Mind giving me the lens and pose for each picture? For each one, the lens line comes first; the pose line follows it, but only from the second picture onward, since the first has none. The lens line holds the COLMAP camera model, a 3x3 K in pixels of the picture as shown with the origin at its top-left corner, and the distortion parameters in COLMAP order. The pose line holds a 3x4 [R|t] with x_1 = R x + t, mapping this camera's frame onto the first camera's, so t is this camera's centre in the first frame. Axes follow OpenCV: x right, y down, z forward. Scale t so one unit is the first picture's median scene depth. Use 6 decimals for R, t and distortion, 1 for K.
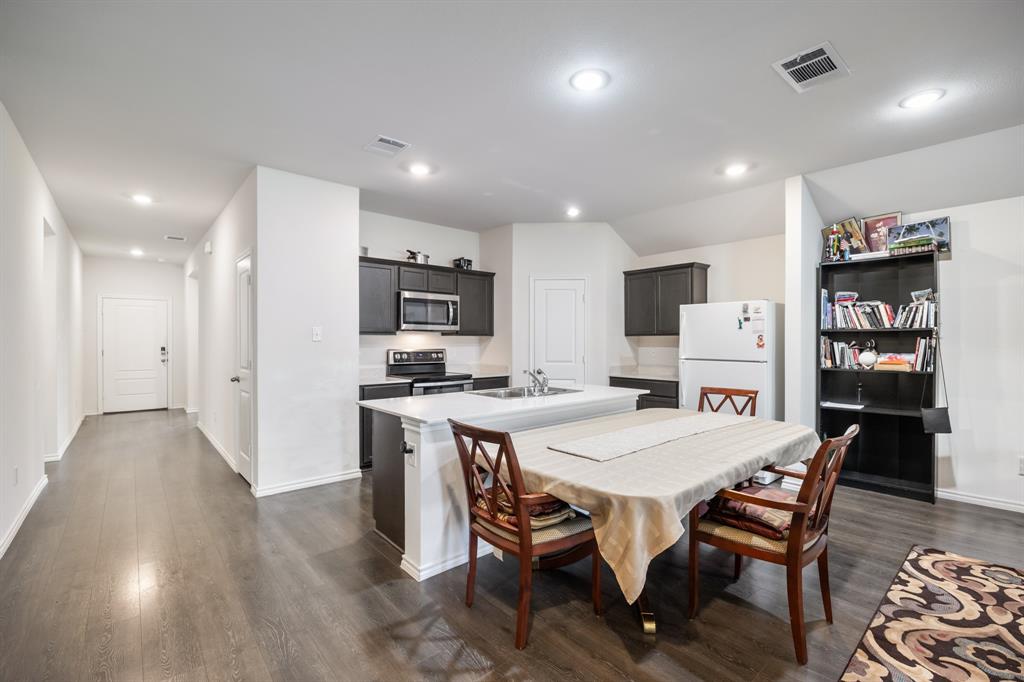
lens RADIAL K [[454.4, 0, 512.0], [0, 454.4, 341.0], [0, 0, 1]] dist [-0.011264, -0.000160]
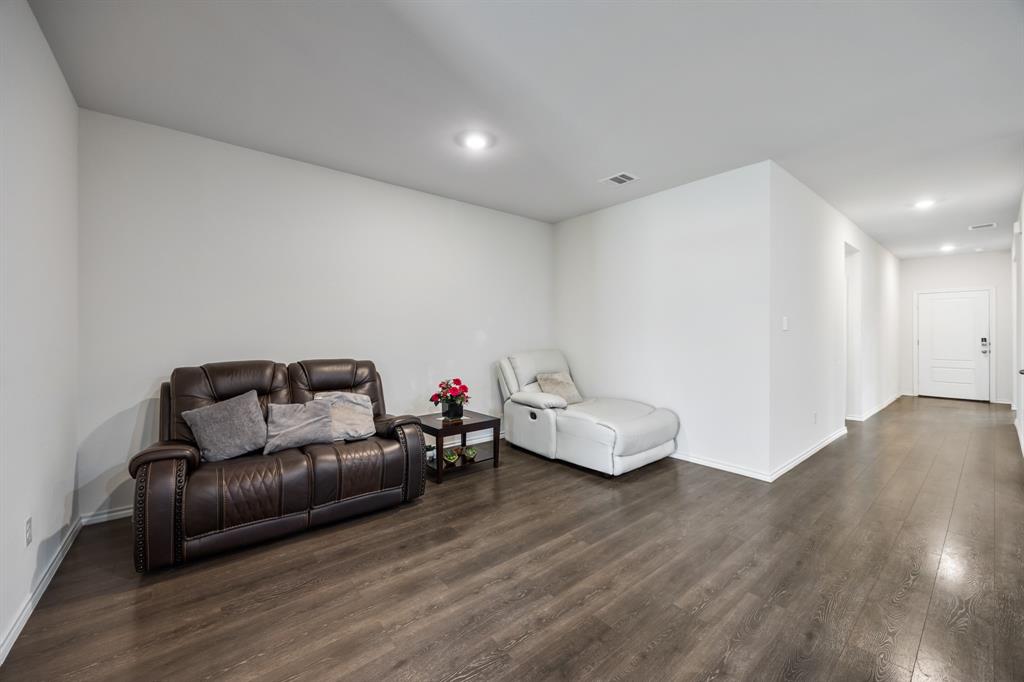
lens RADIAL K [[392.9, 0, 505.9], [0, 392.9, 337.7], [0, 0, 1]] dist [-0.000100, -0.000028]
pose [[-0.040211, 0.007043, -0.999166, 0.167339], [0.000083, 0.999975, 0.007045, 0.009303], [0.999191, 0.000200, -0.040211, -0.003037]]
